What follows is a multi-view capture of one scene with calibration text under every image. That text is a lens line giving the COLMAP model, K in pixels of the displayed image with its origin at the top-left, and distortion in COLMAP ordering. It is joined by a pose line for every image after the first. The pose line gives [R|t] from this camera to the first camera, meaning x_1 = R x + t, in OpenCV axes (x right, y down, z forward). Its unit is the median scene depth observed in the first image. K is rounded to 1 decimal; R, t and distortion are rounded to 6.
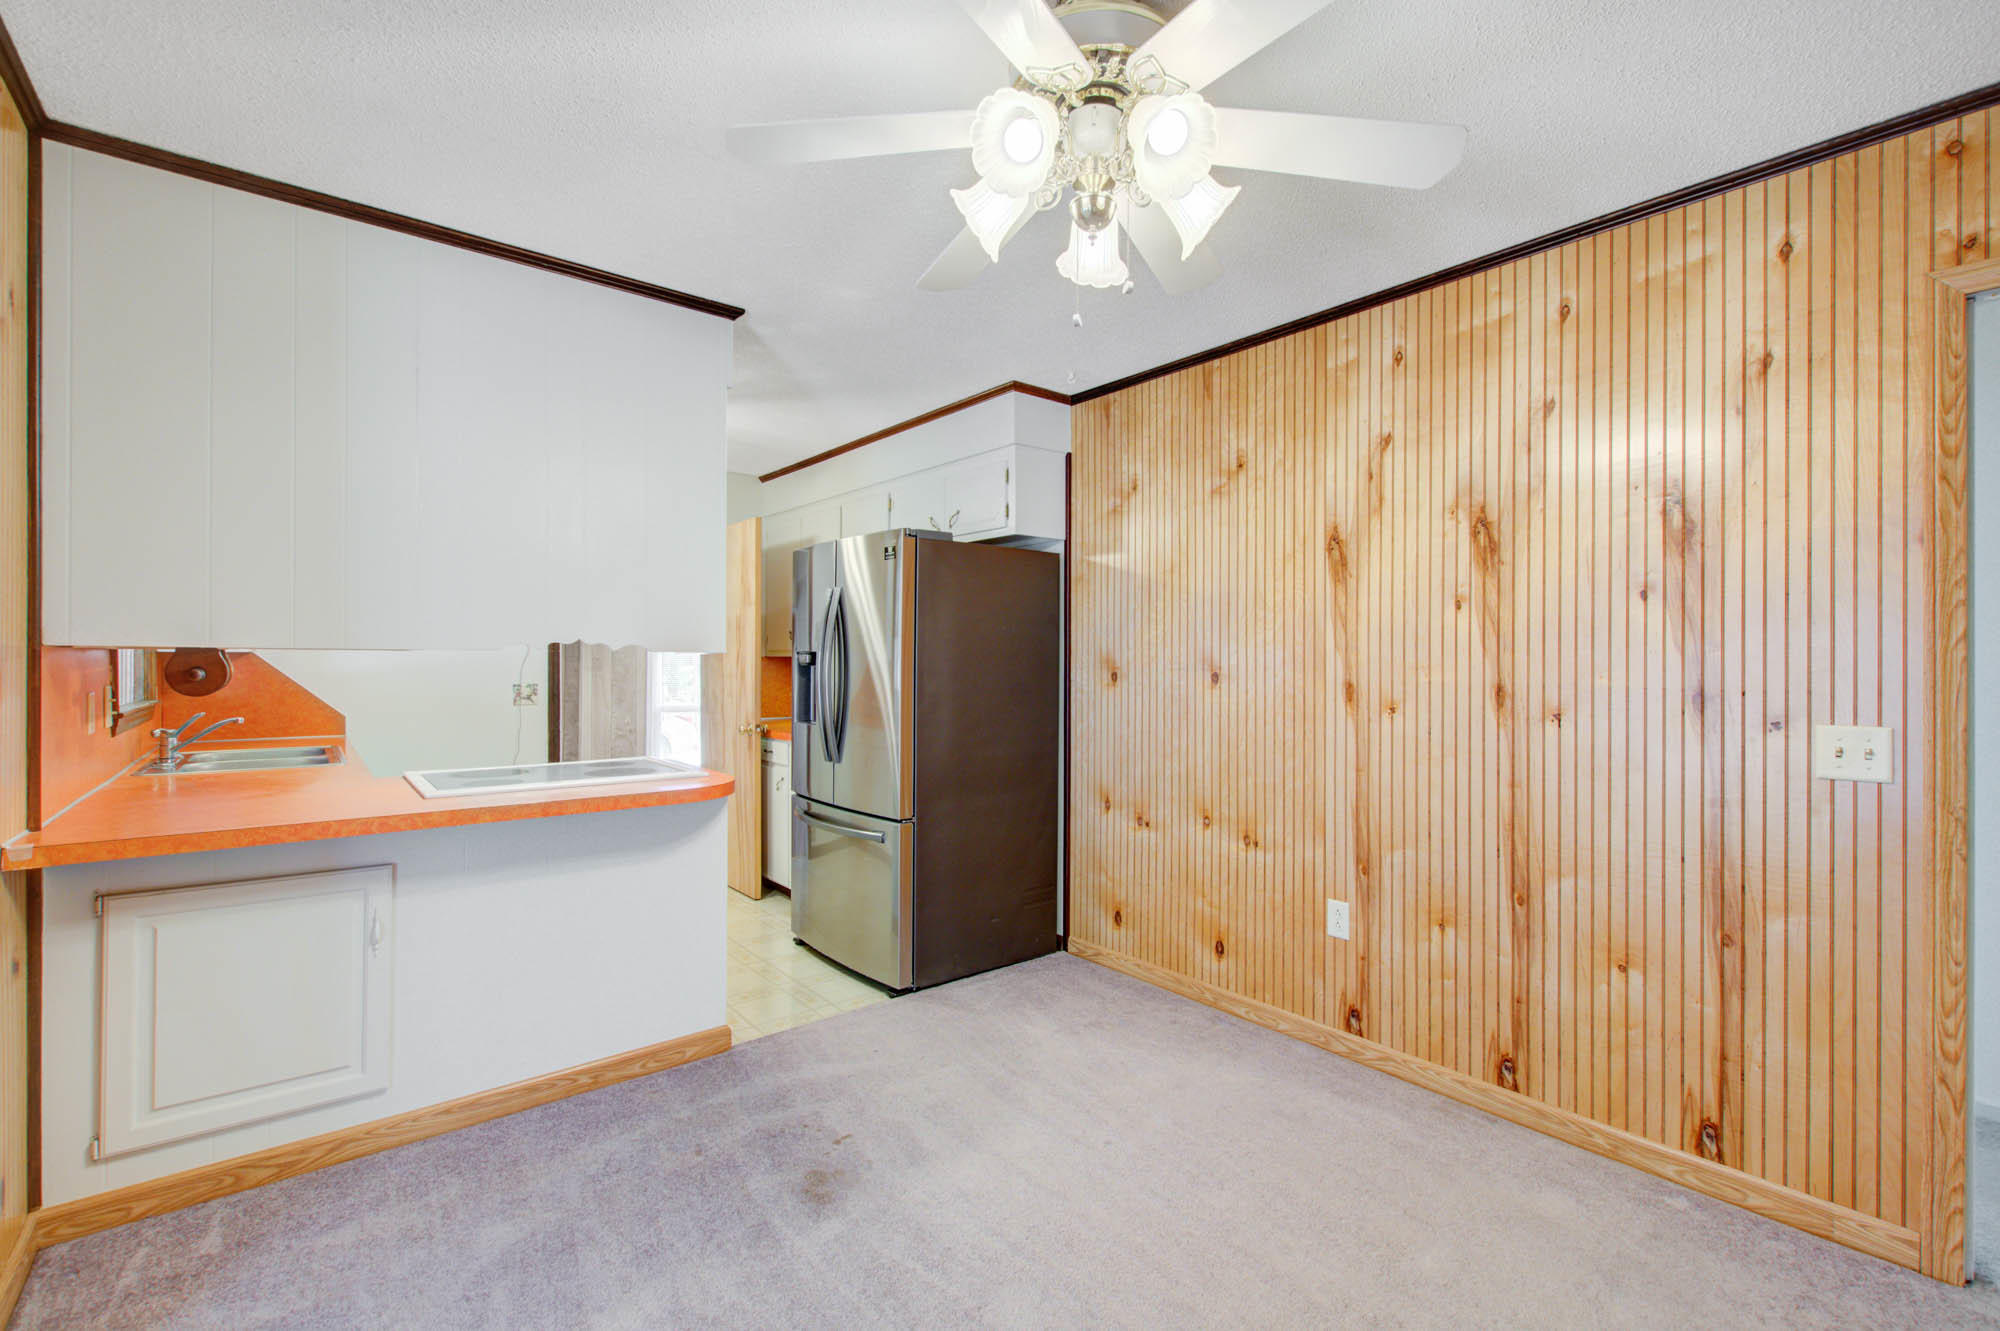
lens RADIAL K [[887.3, 0, 1000.0], [0, 887.3, 665.5], [0, 0, 1]] dist [0.002418, -0.000137]
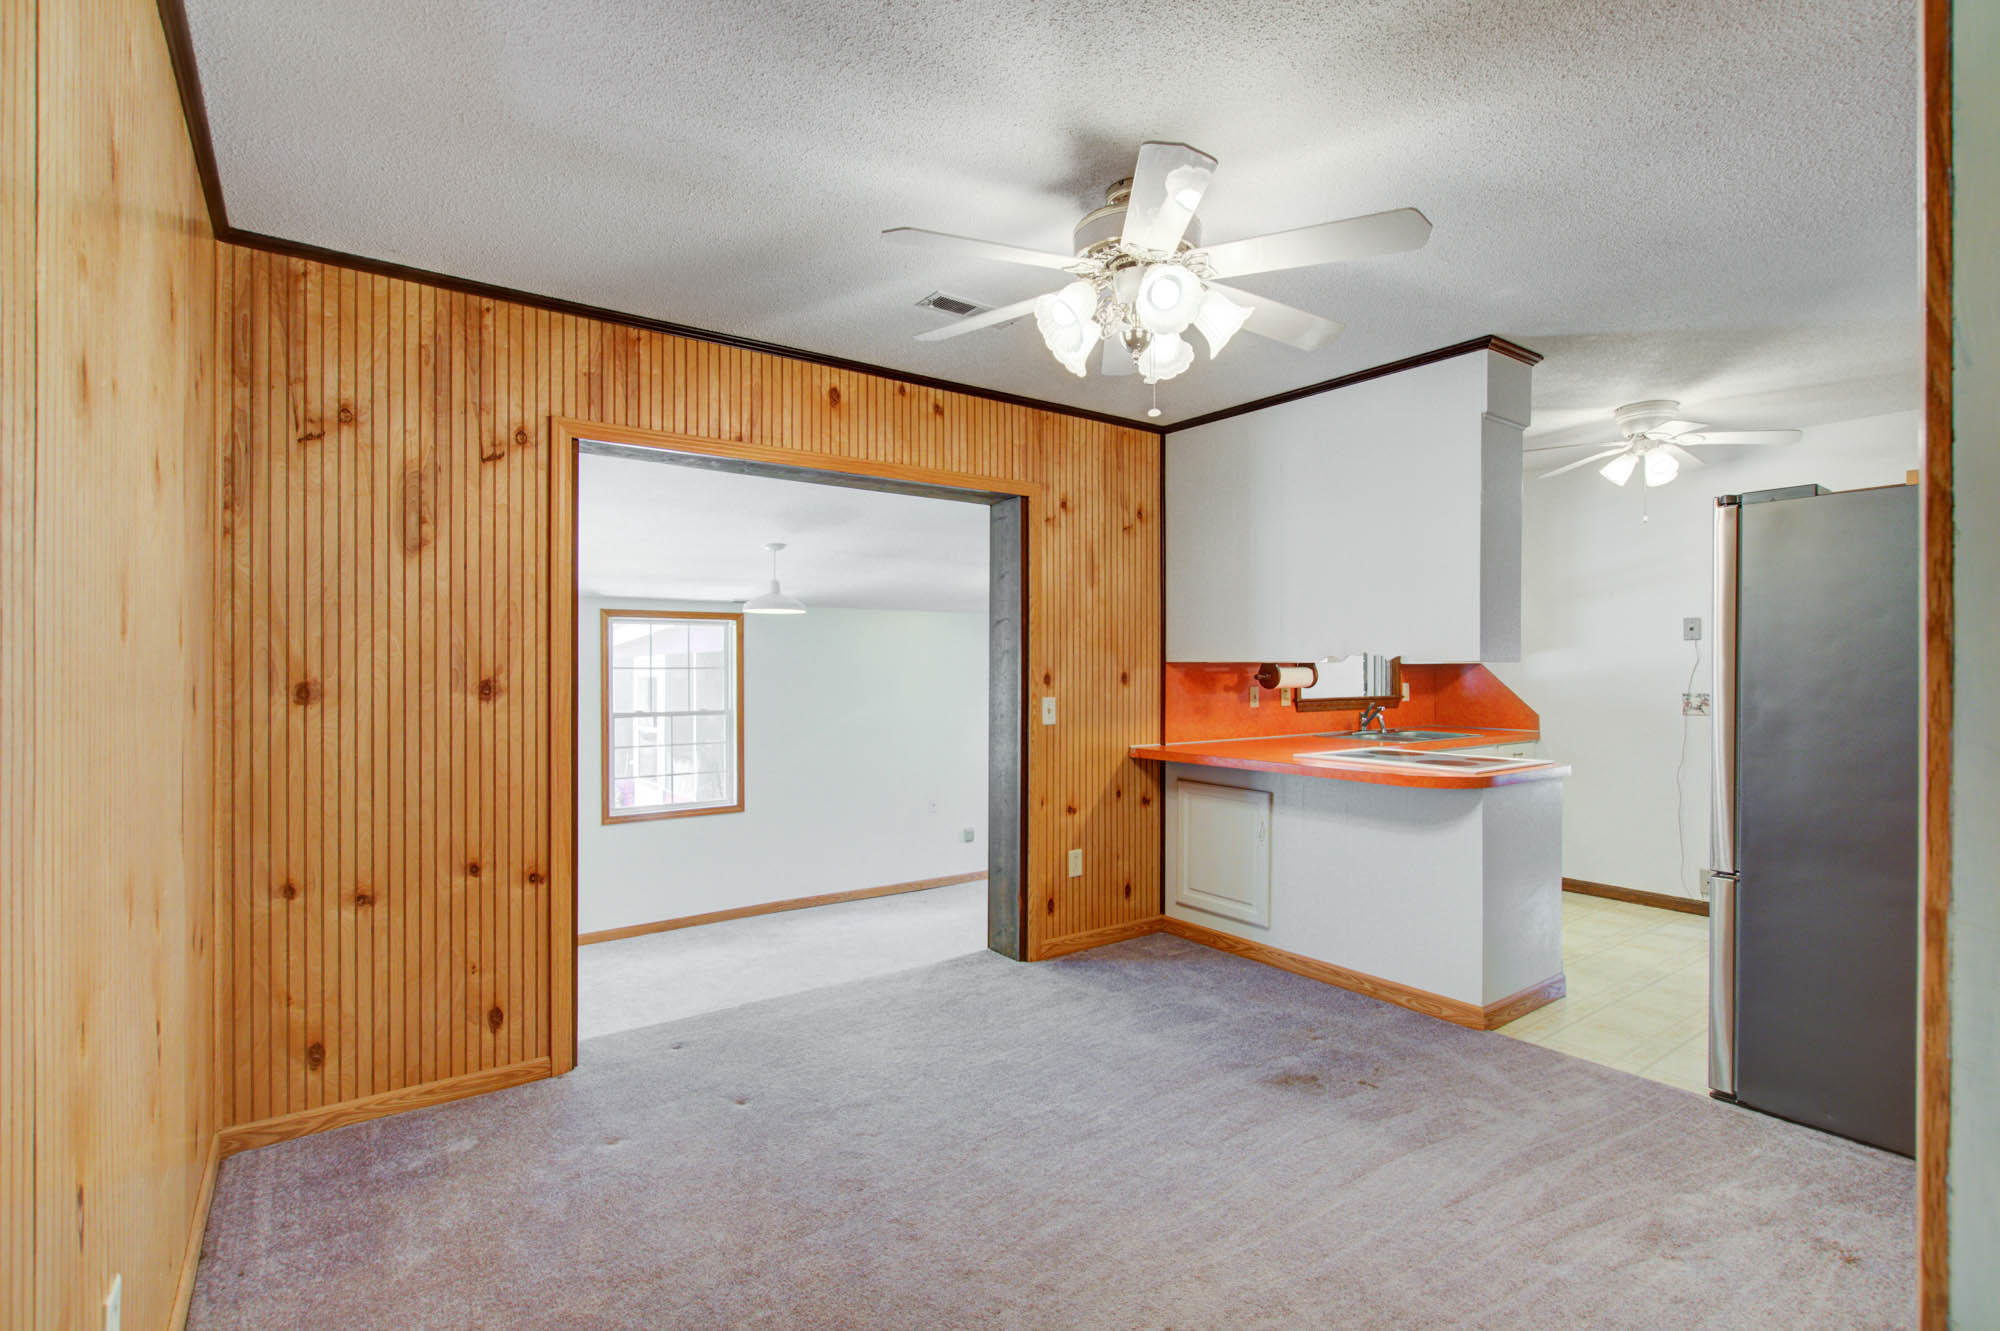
lens RADIAL K [[929.1, 0, 1000.0], [0, 929.1, 665.5], [0, 0, 1]] dist [0.000200, 0.000374]
pose [[-0.062067, -0.008579, -0.998035, 1.071302], [-0.006216, 0.999947, -0.008209, 0.006168], [0.998053, 0.005695, -0.062117, 0.610179]]
